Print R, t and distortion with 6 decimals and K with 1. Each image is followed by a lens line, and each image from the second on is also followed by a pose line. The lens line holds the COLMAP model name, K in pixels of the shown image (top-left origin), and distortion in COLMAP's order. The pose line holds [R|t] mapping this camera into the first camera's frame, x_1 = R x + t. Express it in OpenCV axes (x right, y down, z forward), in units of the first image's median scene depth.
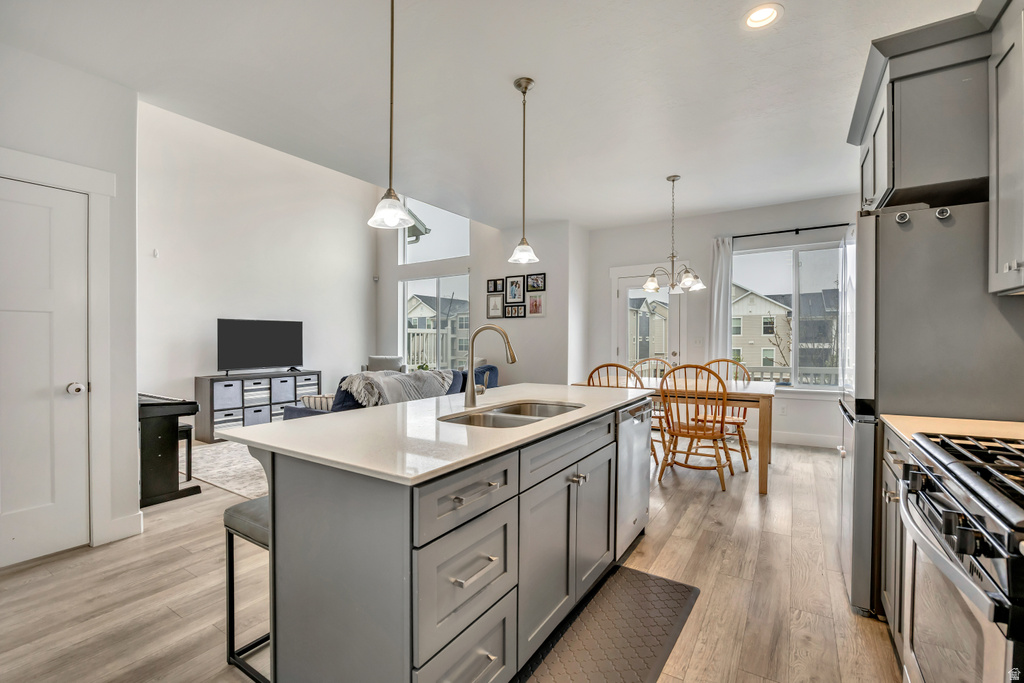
lens RADIAL K [[446.4, 0, 515.1], [0, 446.4, 340.1], [0, 0, 1]] dist [-0.013688, -0.000215]
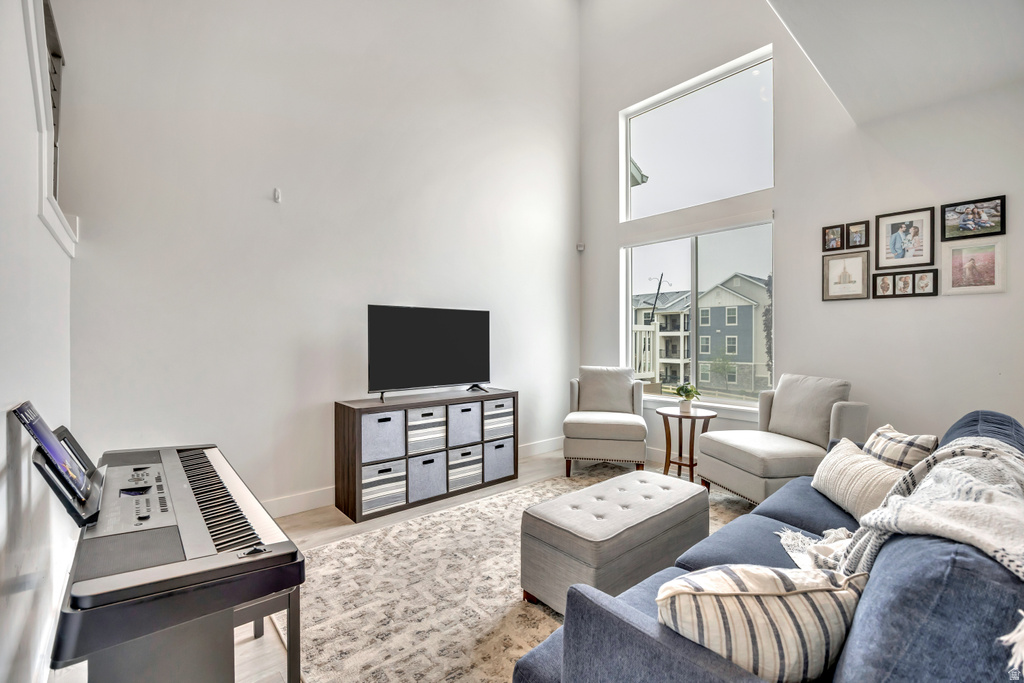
lens RADIAL K [[446.4, 0, 514.5], [0, 446.4, 343.1], [0, 0, 1]] dist [-0.013688, -0.000215]
pose [[0.960524, 0.006710, -0.278115, -0.279071], [-0.004313, 0.999948, 0.009228, -0.002707], [0.278163, -0.007665, 0.960503, 0.424409]]
